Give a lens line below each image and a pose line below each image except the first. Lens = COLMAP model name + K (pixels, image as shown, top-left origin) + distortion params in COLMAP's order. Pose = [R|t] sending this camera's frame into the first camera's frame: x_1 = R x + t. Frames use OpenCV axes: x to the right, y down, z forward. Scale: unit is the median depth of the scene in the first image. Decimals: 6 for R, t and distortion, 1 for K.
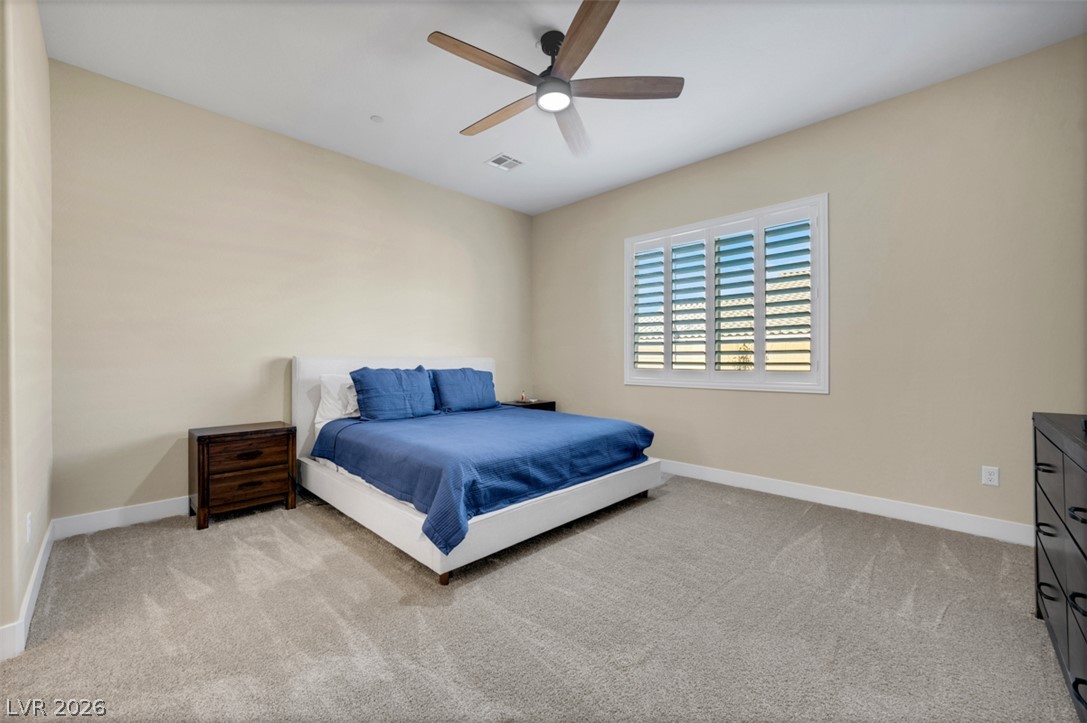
lens RADIAL K [[437.2, 0, 541.3], [0, 437.2, 359.4], [0, 0, 1]] dist [-0.008717, -0.000011]
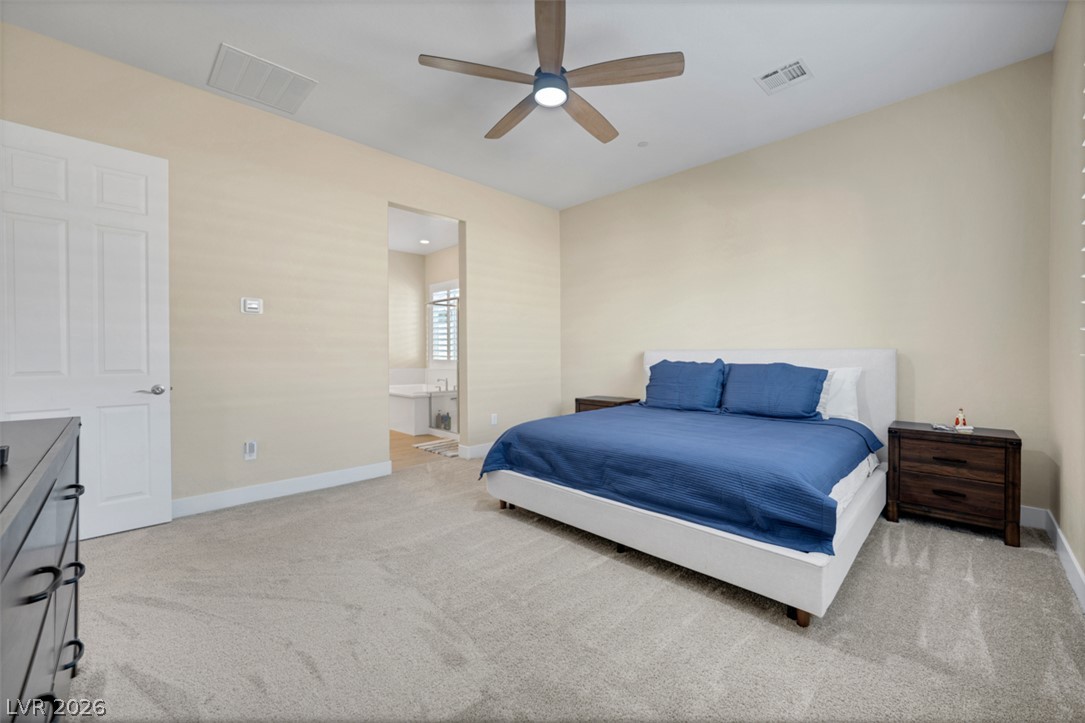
lens RADIAL K [[432.4, 0, 541.8], [0, 432.4, 358.5], [0, 0, 1]] dist [-0.003840, -0.000029]
pose [[-0.027095, 0.006810, -0.999610, 0.864987], [0.008696, 0.999941, 0.006576, 0.005325], [0.999595, -0.008515, -0.027152, 0.836360]]
